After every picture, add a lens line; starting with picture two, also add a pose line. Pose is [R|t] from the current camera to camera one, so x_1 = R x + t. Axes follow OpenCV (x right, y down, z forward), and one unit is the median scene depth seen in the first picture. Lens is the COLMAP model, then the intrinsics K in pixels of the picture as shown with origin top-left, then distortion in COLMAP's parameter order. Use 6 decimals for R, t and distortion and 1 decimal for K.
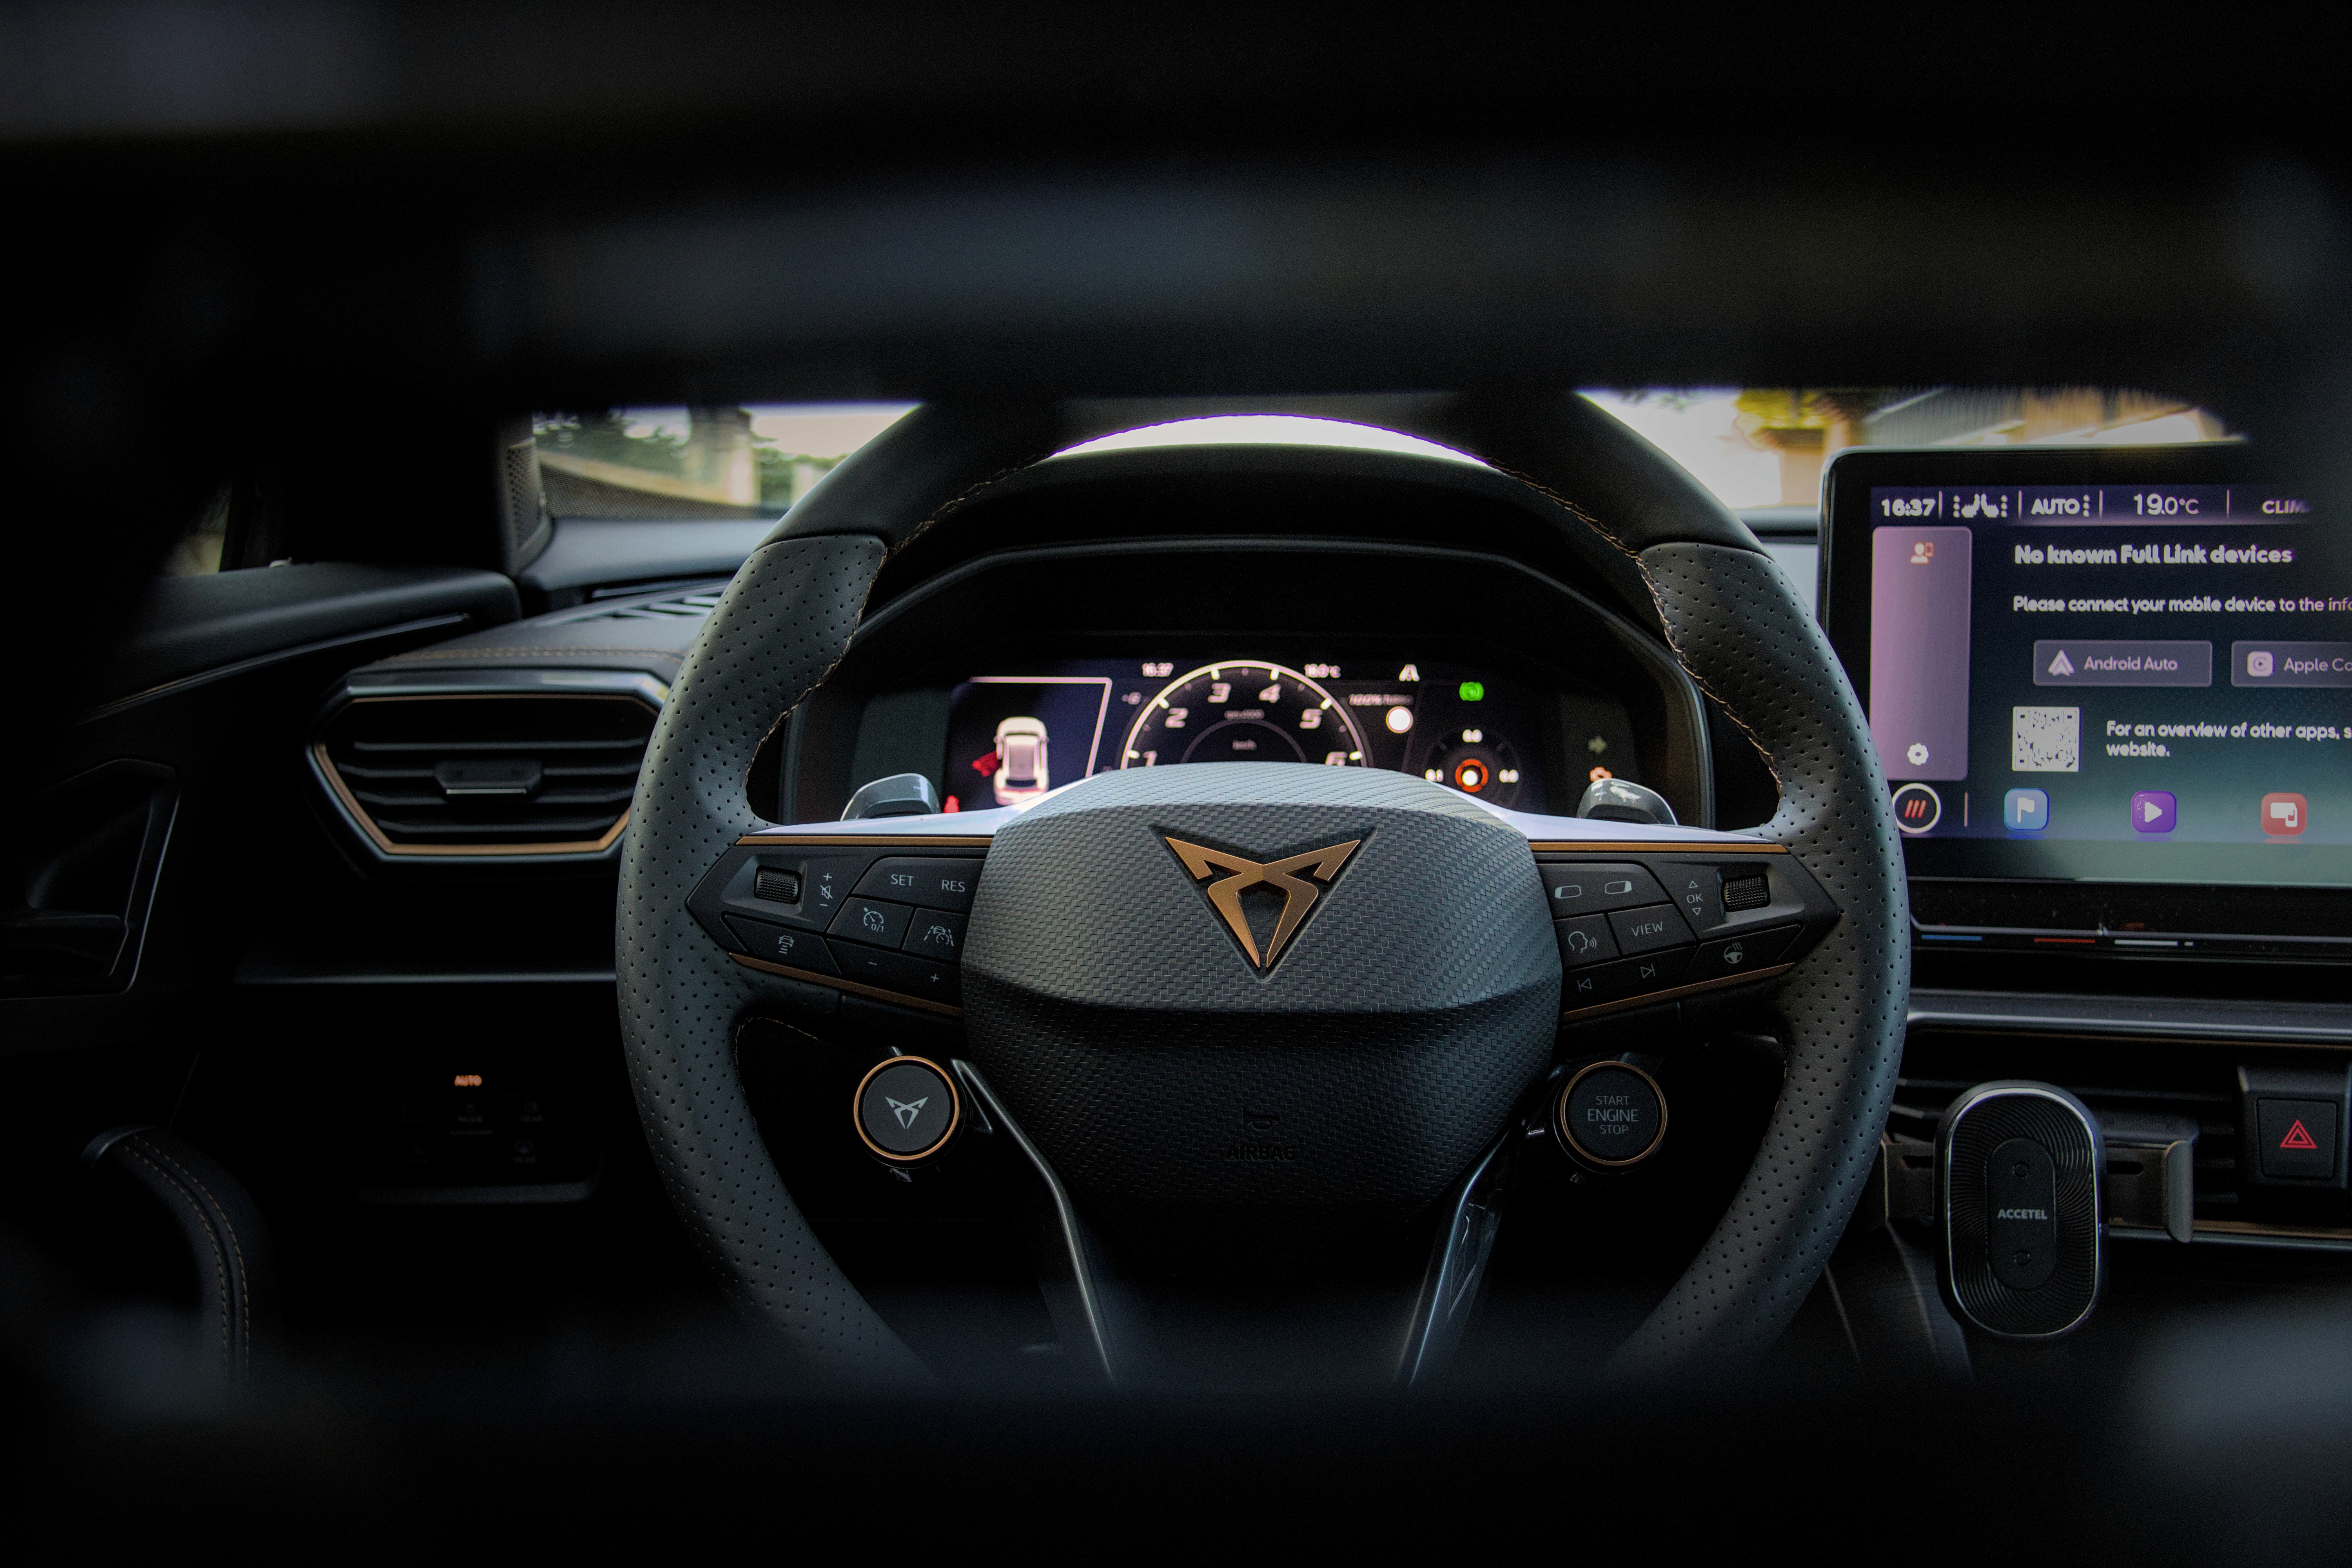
lens RADIAL K [[2971.6, 0, 1185.8], [0, 2971.6, 837.2], [0, 0, 1]] dist [0.154507, 0.000000]
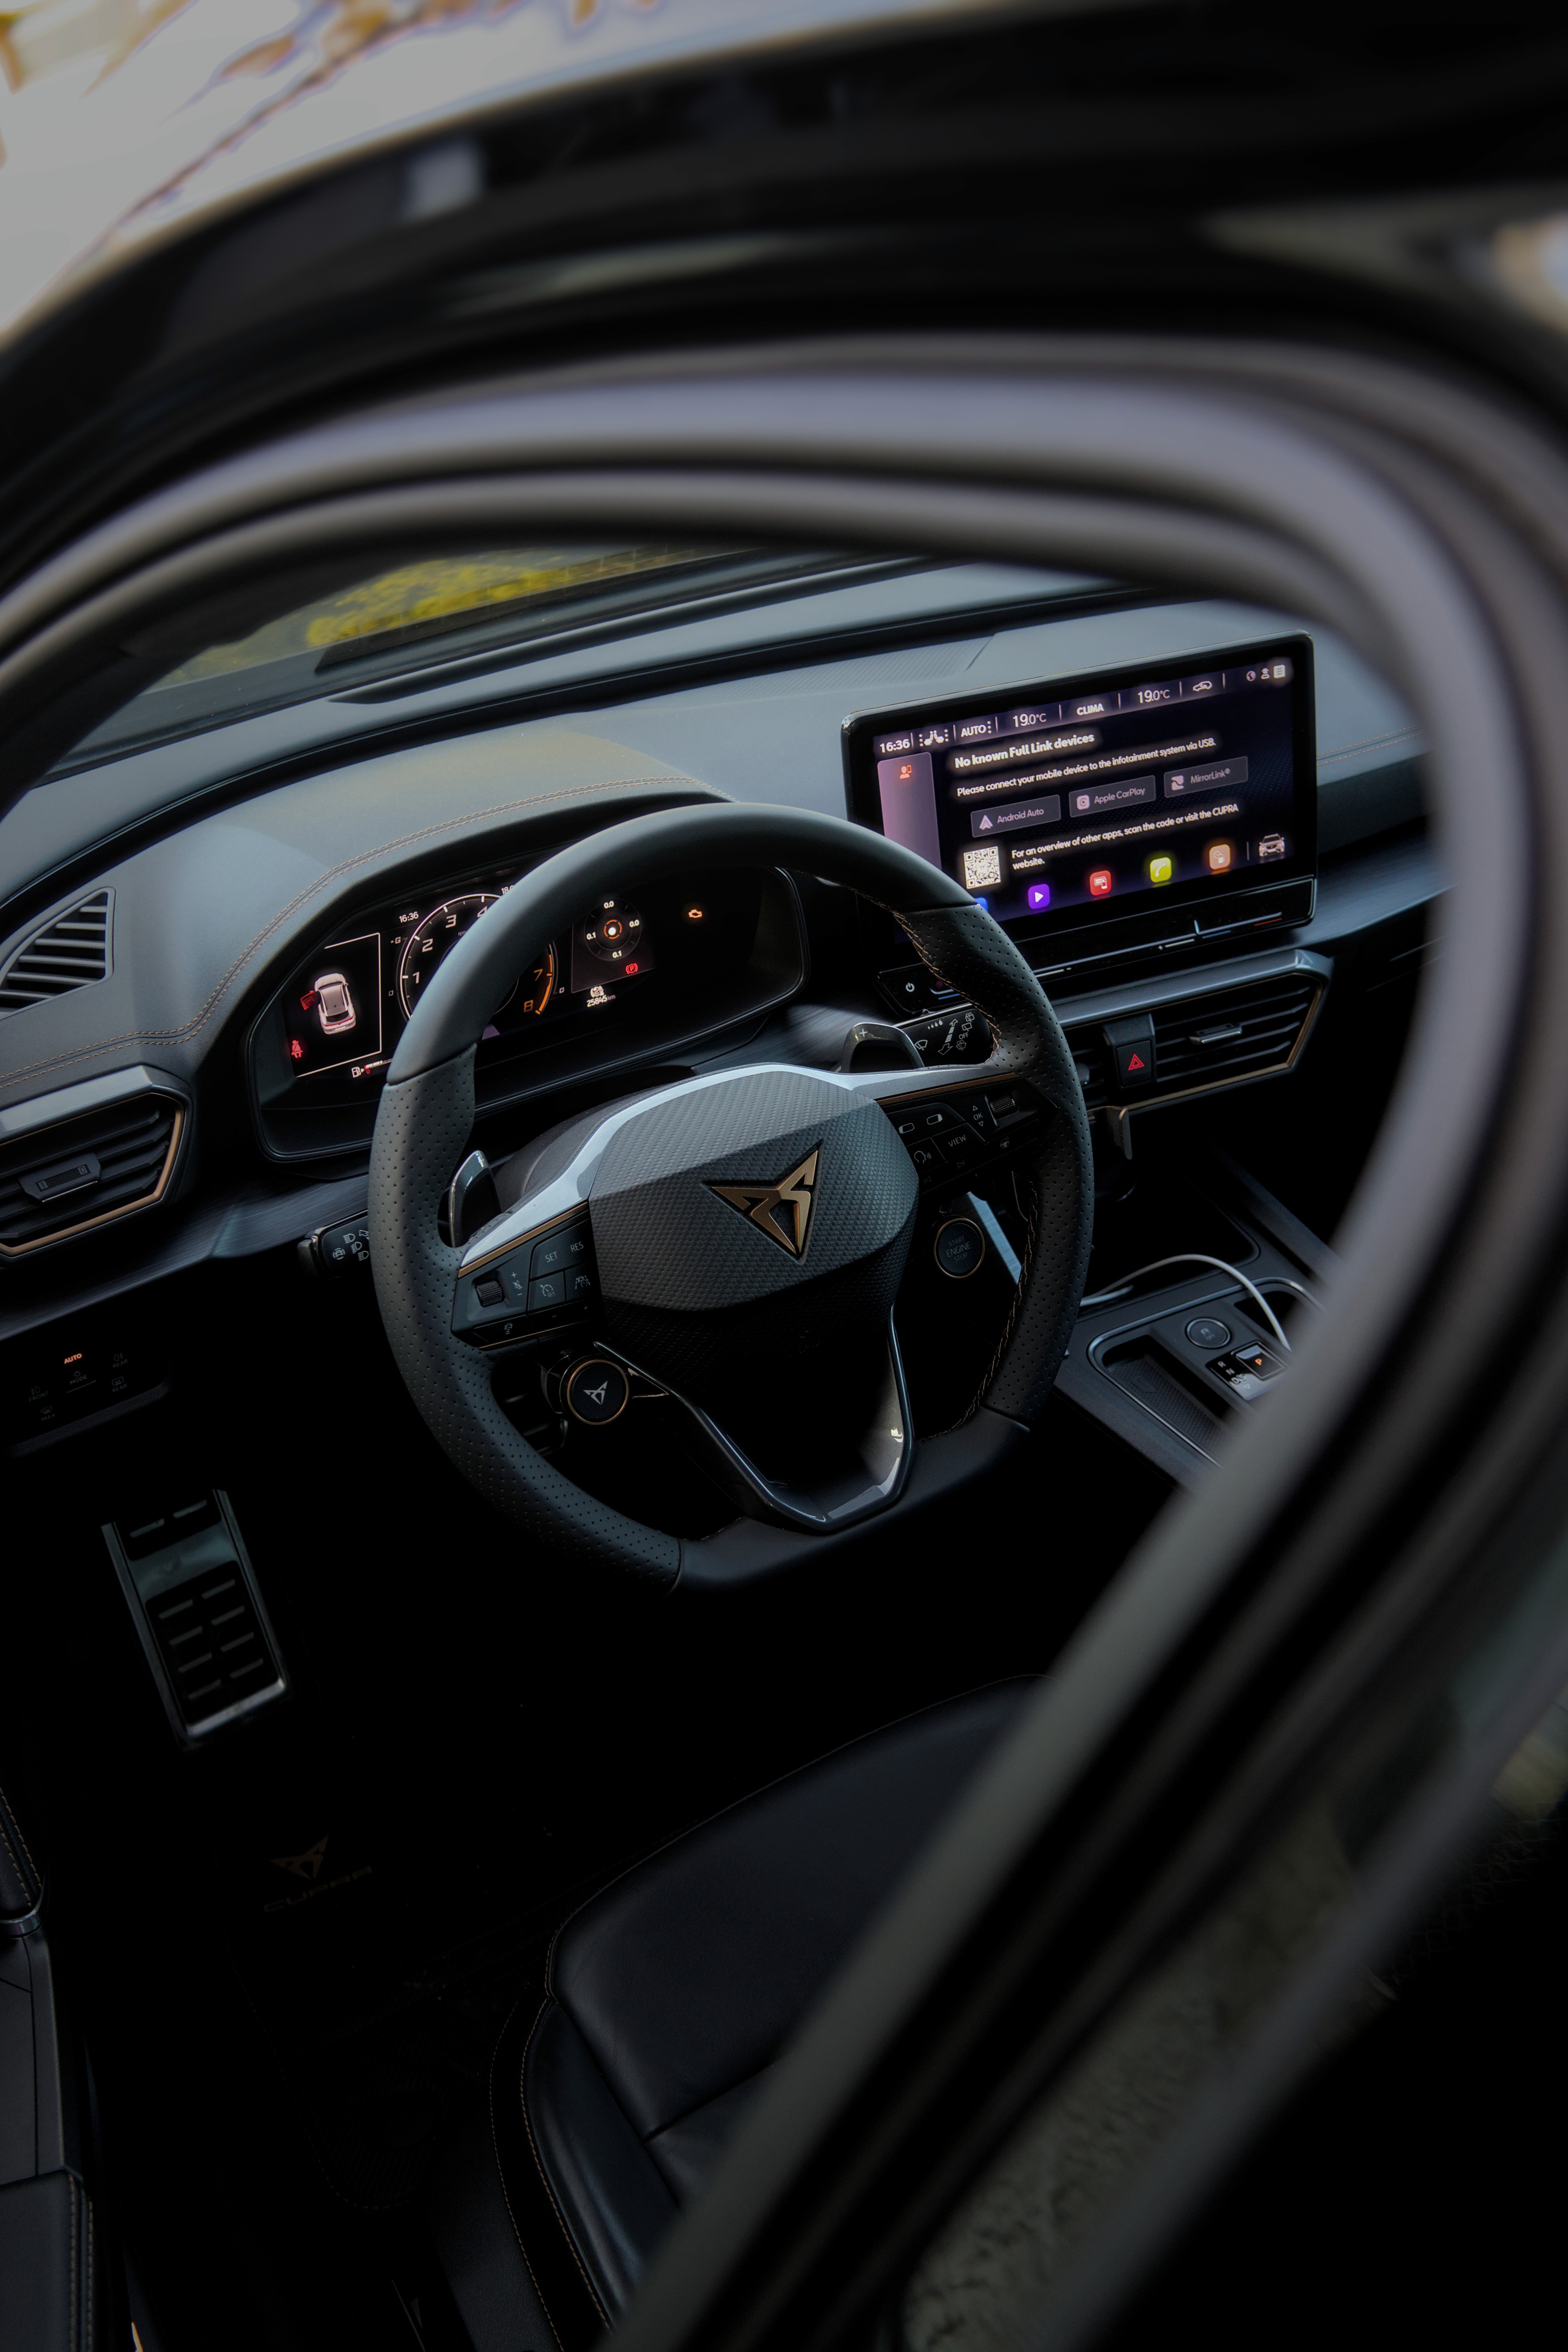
lens RADIAL K [[2021.5, 0, 780.0], [0, 2021.5, 1182.6], [0, 0, 1]] dist [-0.000815, -0.000459]
pose [[0.849984, -0.316378, 0.421228, -0.385819], [0.134797, 0.903579, 0.406662, -0.391235], [-0.509272, -0.288876, 0.810674, 0.096629]]
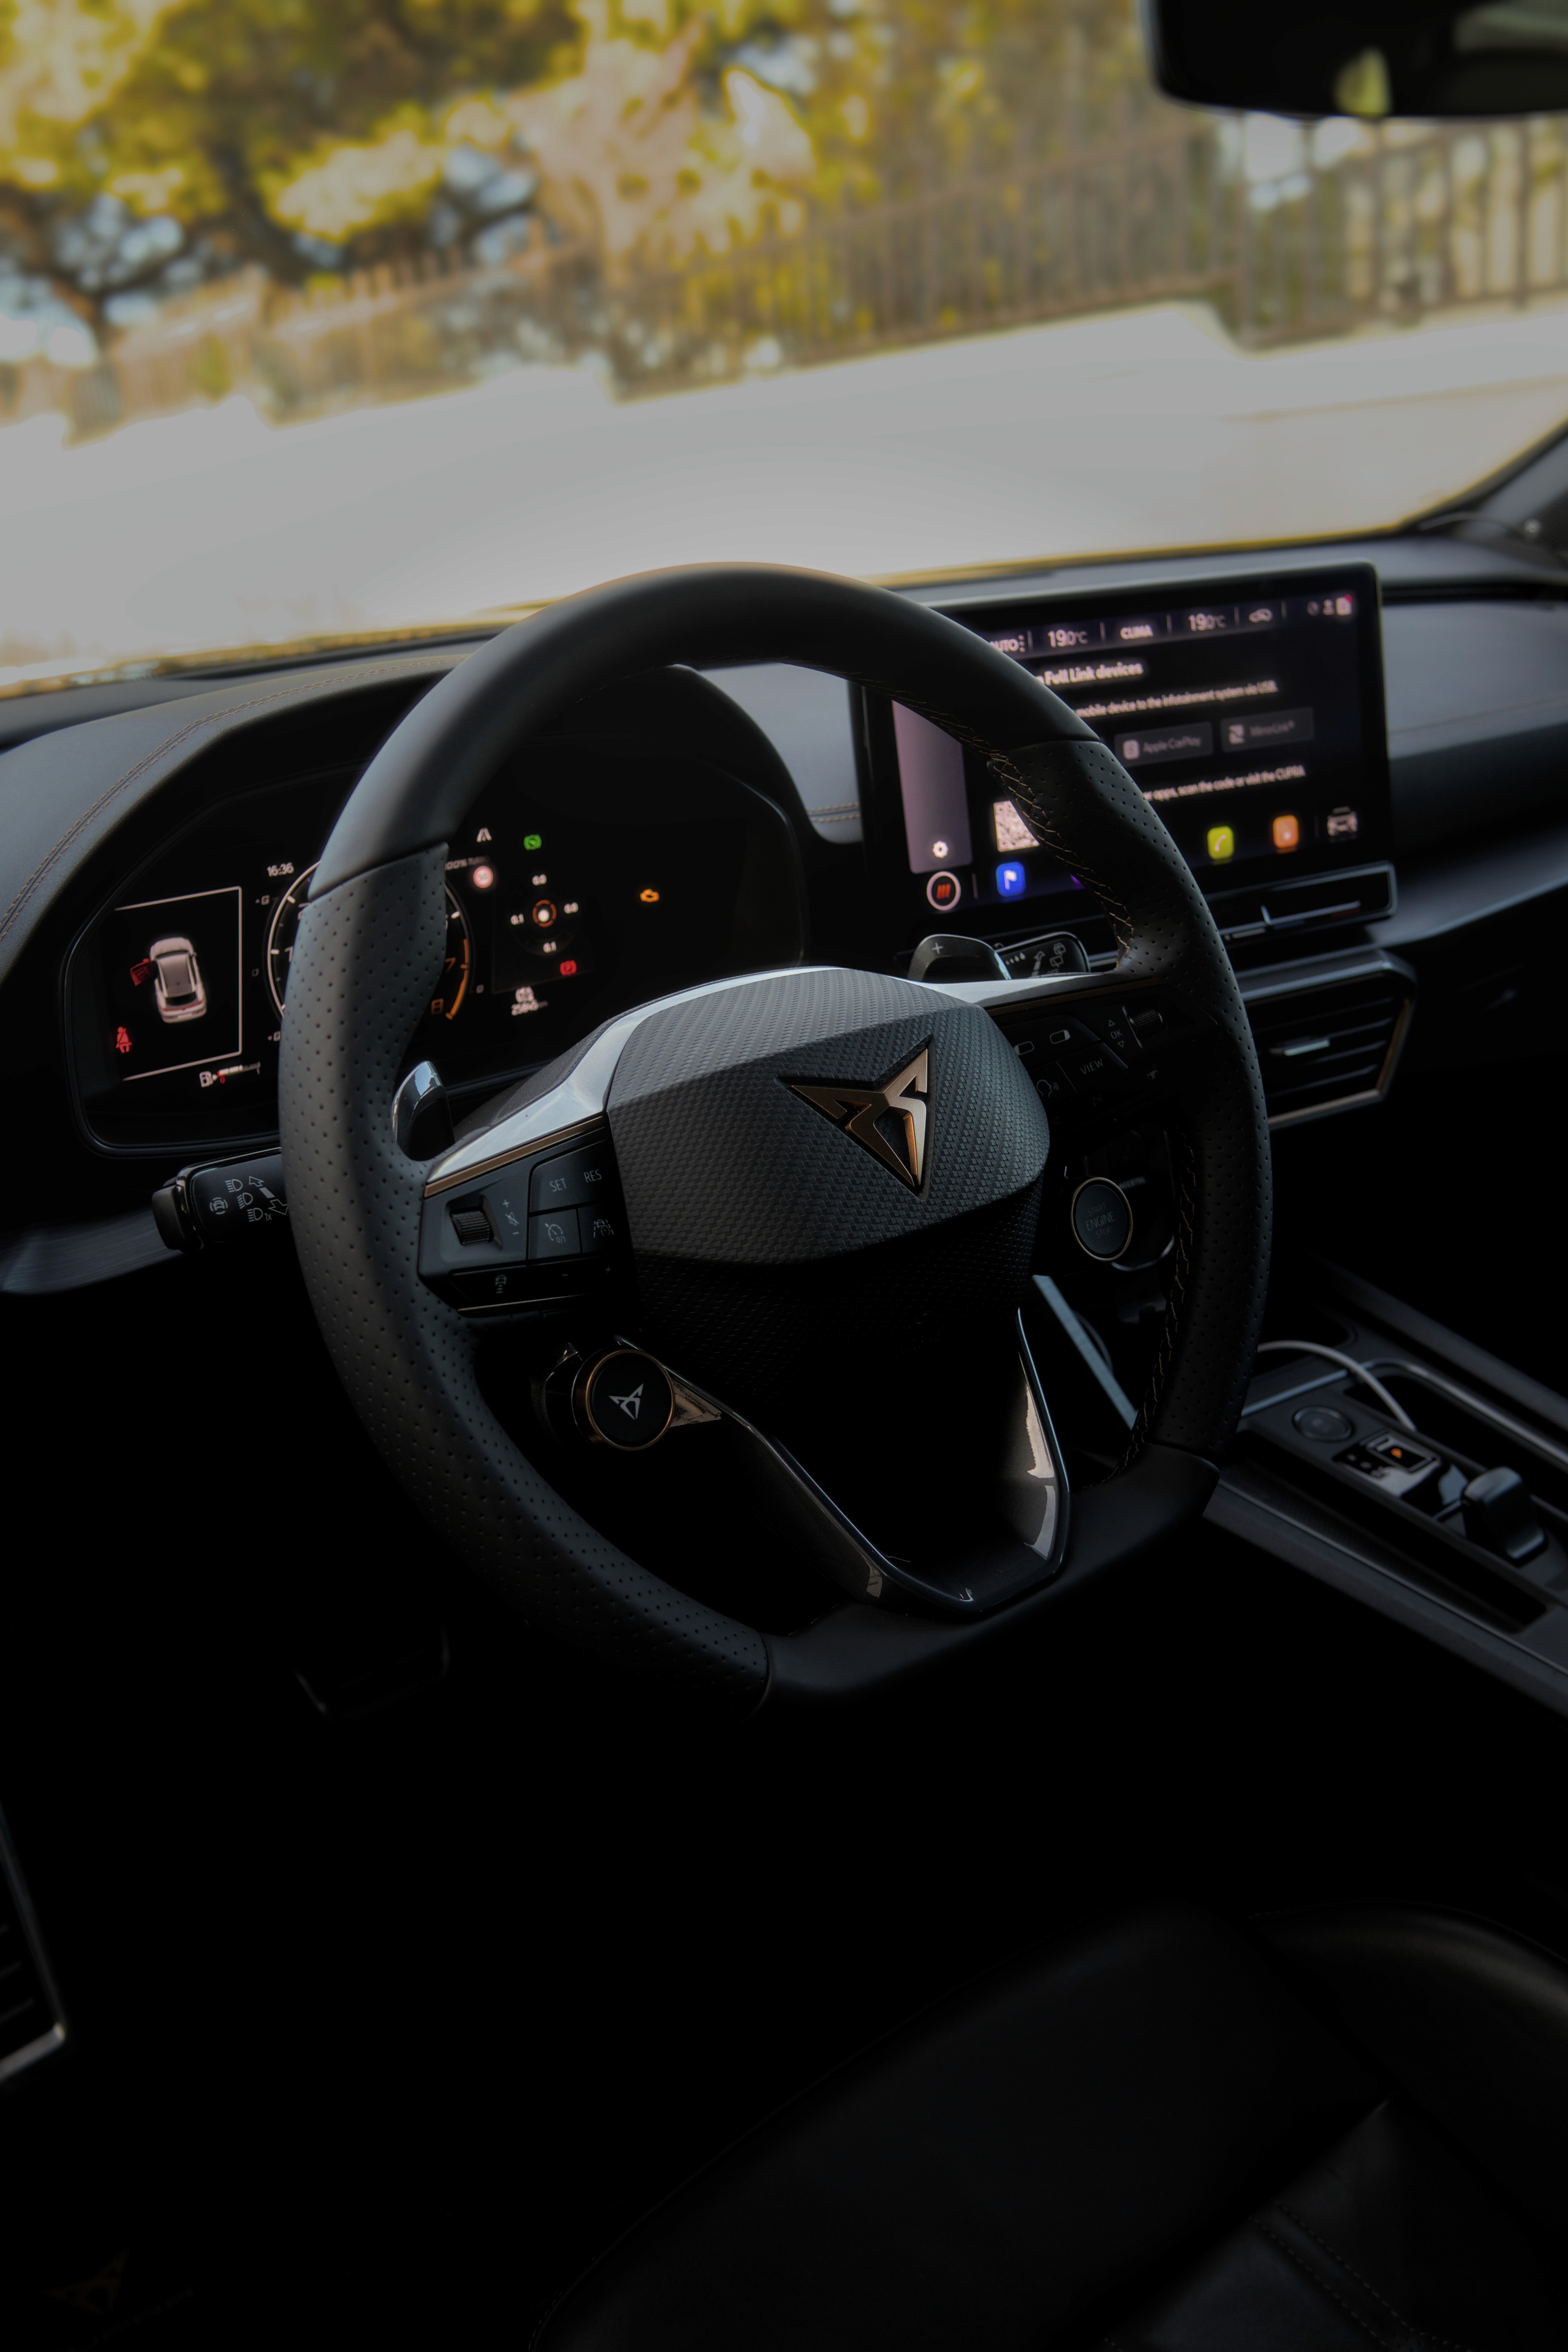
lens RADIAL K [[2021.5, 0, 786.9], [0, 2021.5, 1159.2], [0, 0, 1]] dist [-0.000815, -0.000459]
pose [[0.778361, -0.252851, 0.574648, -0.387856], [0.130967, 0.960569, 0.245266, -0.137806], [-0.614005, -0.115645, 0.780785, 0.385583]]
